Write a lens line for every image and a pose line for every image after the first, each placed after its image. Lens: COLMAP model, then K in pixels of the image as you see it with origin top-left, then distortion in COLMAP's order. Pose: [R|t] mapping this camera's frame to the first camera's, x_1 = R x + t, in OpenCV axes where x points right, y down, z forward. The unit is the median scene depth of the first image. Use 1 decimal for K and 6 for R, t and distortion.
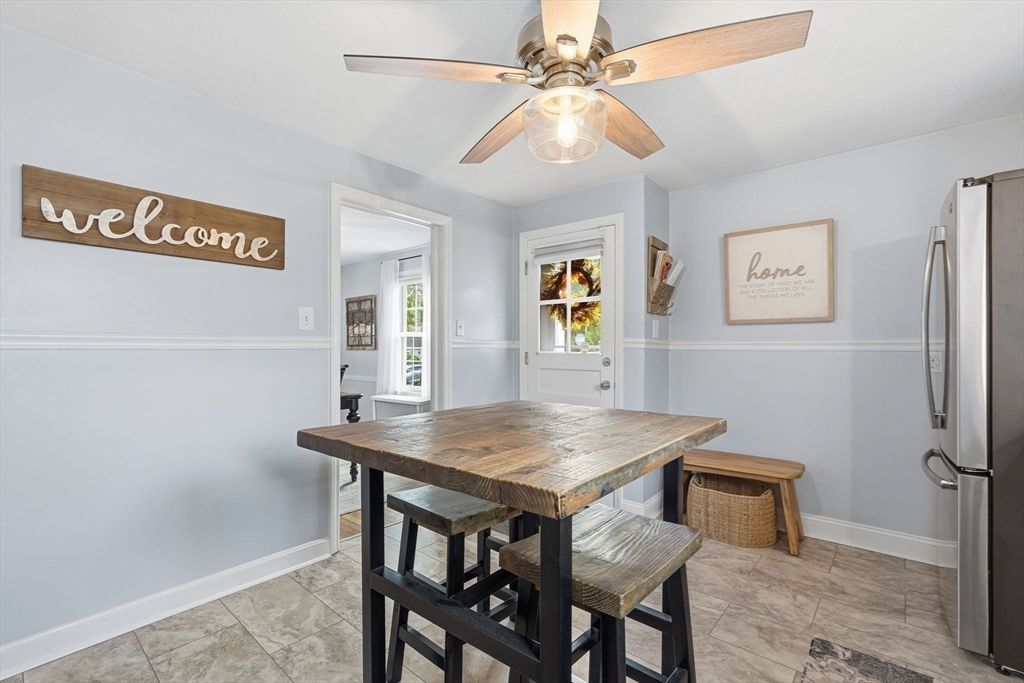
lens RADIAL K [[455.5, 0, 512.0], [0, 455.5, 341.5], [0, 0, 1]] dist [-0.002385, -0.000151]
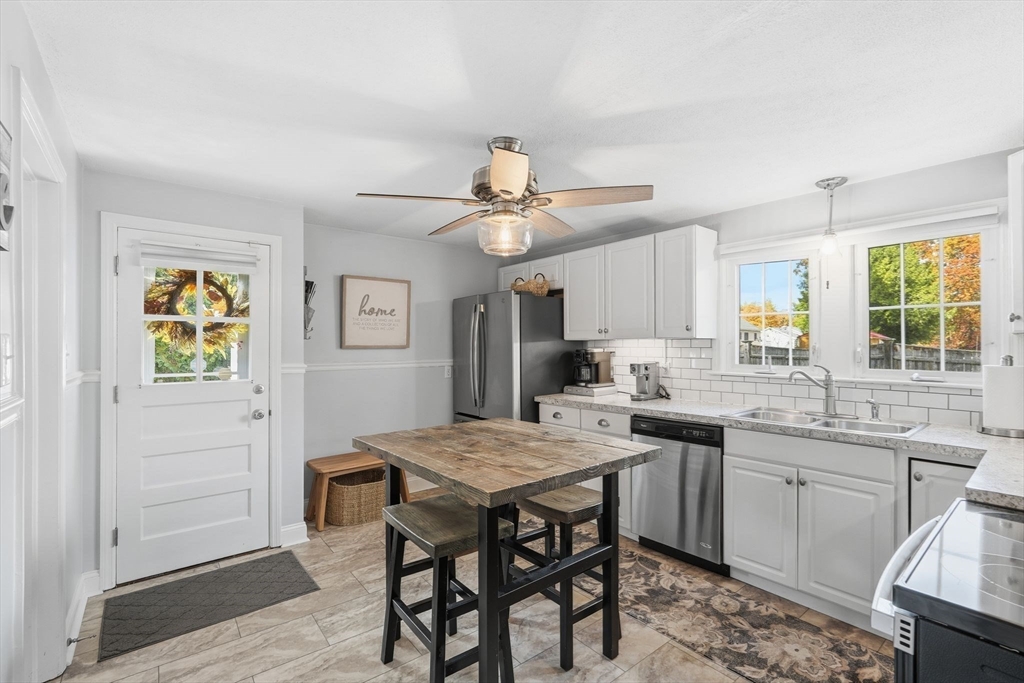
lens RADIAL K [[455.5, 0, 512.0], [0, 455.5, 341.5], [0, 0, 1]] dist [-0.002385, -0.000151]
pose [[0.191009, 0.010639, 0.981531, -0.655359], [0.000032, 0.999941, -0.010845, -0.045955], [-0.981588, 0.002103, 0.190998, 0.337716]]
